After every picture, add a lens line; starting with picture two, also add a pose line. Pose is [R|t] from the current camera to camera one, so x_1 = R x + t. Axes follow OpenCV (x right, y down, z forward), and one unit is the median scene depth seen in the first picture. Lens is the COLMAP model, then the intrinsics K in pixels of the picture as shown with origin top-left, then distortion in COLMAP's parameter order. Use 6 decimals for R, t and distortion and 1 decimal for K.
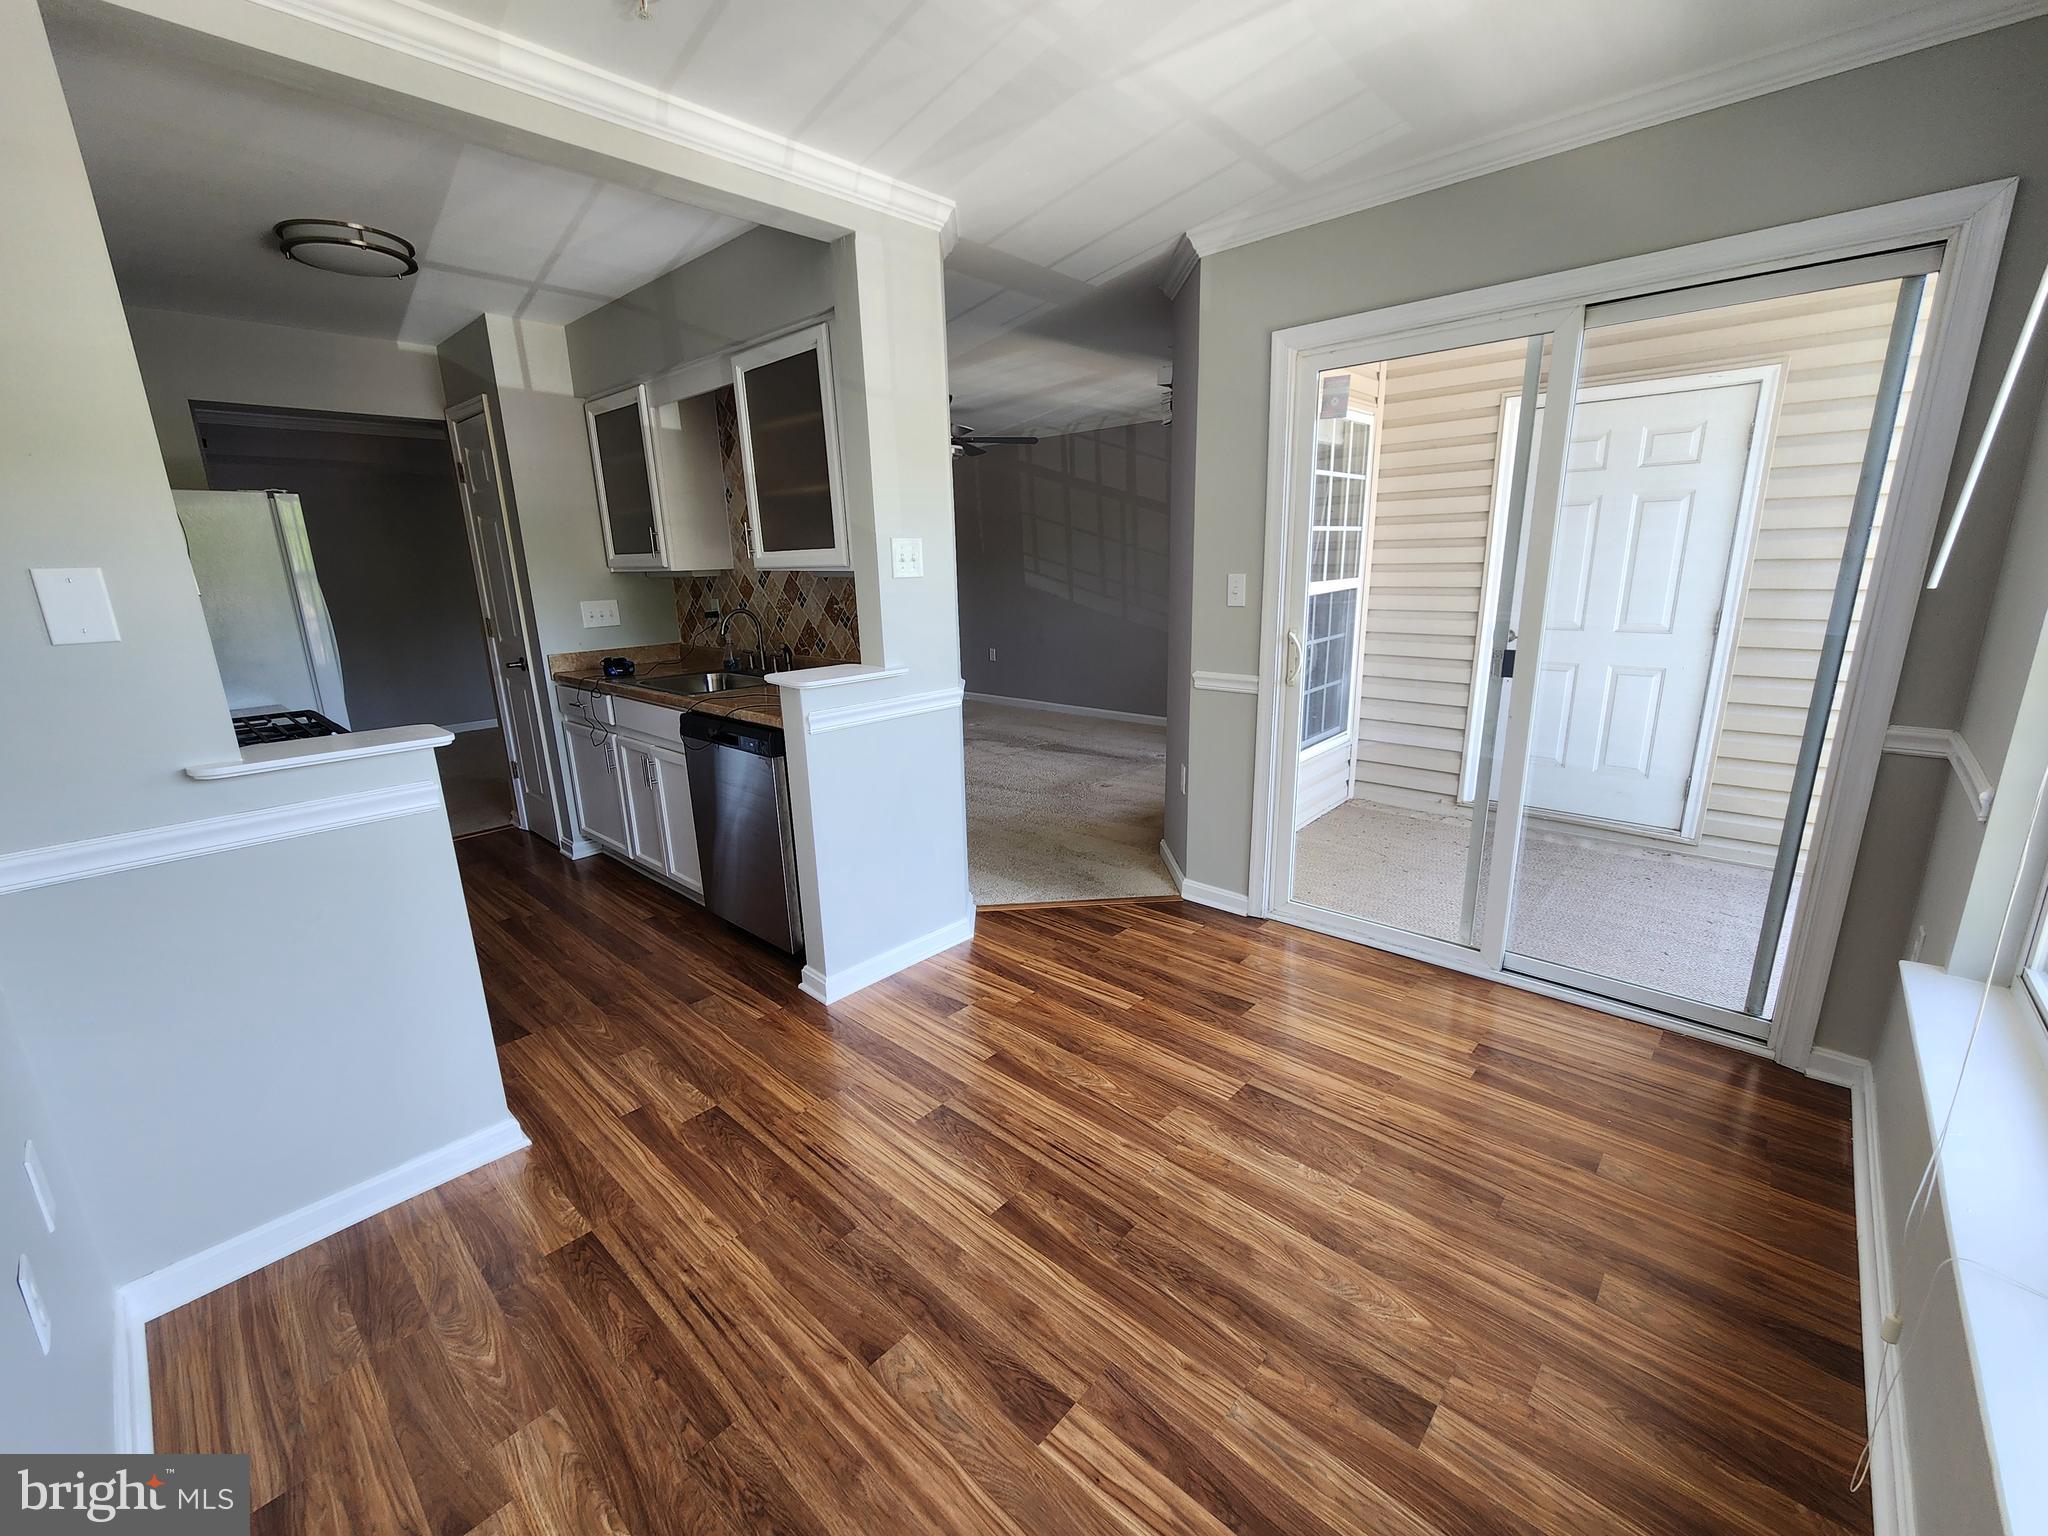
lens RADIAL K [[838.0, 0, 1022.5], [0, 838.0, 766.0], [0, 0, 1]] dist [-0.001659, 0.000341]
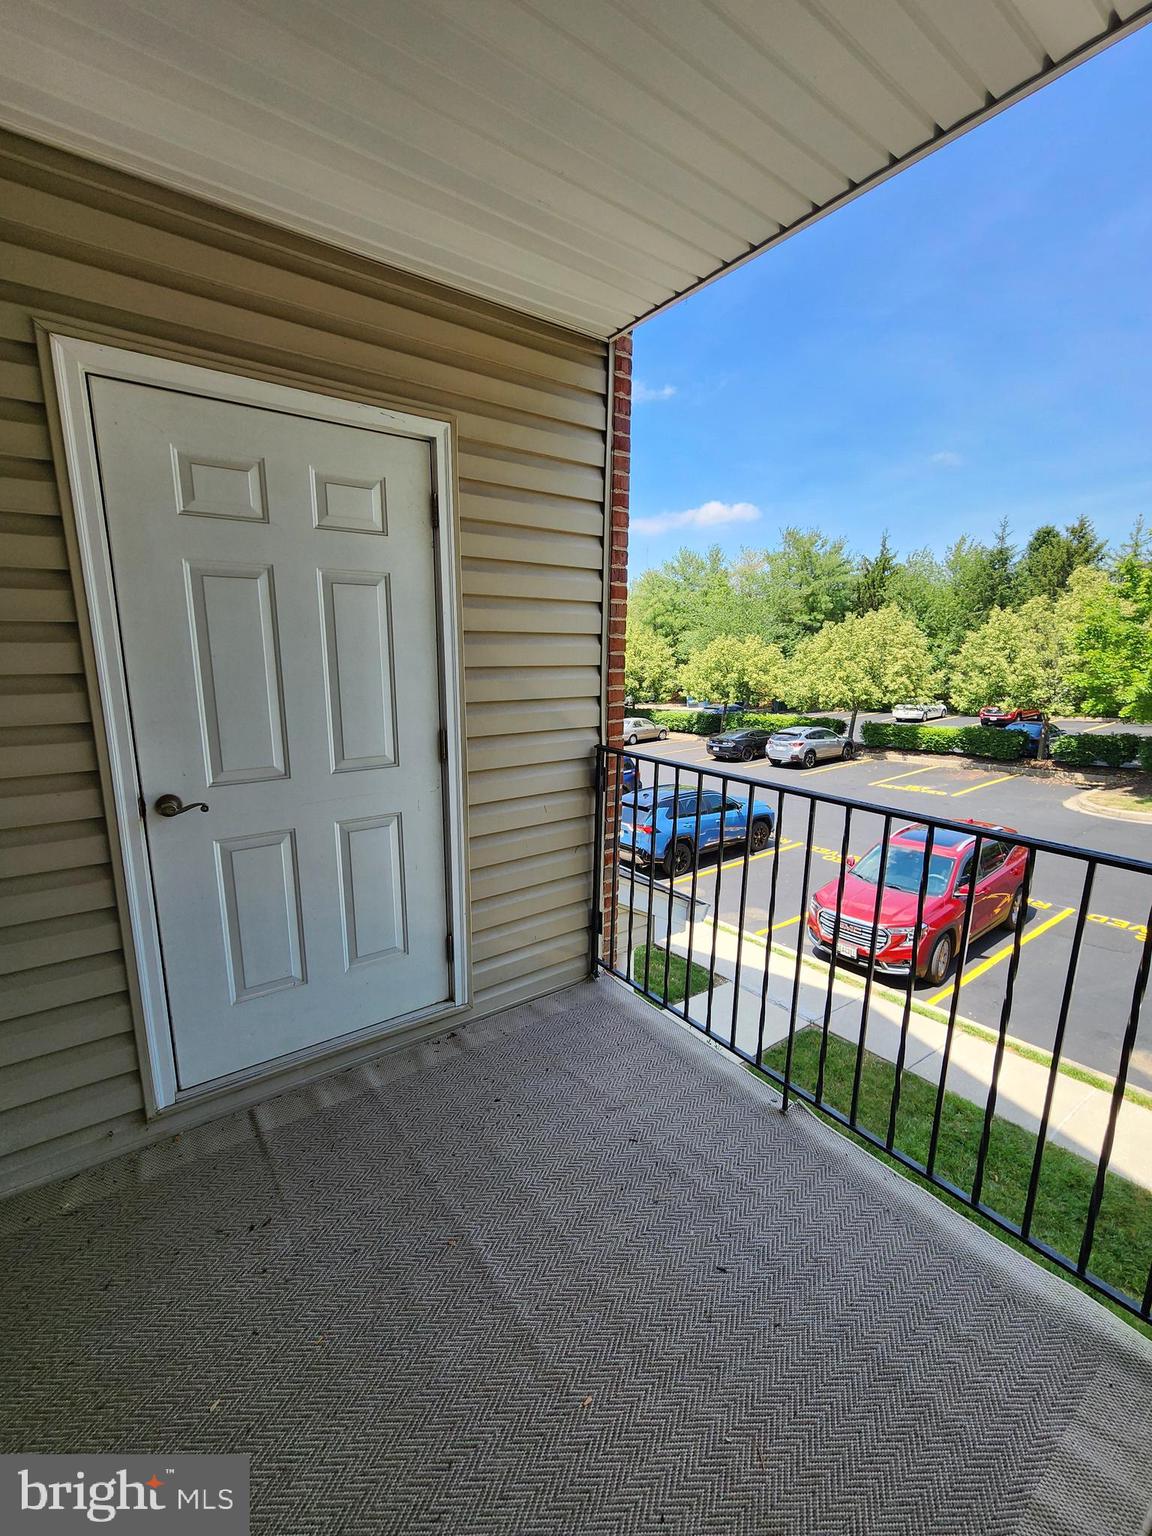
lens RADIAL K [[628.5, 0, 569.1], [0, 628.5, 767.0], [0, 0, 1]] dist [-0.001659, 0.000341]
pose [[0.204381, -0.160929, 0.965572, 0.288650], [0.224721, 0.967764, 0.113728, -0.198666], [-0.952748, 0.193740, 0.233956, 0.778145]]
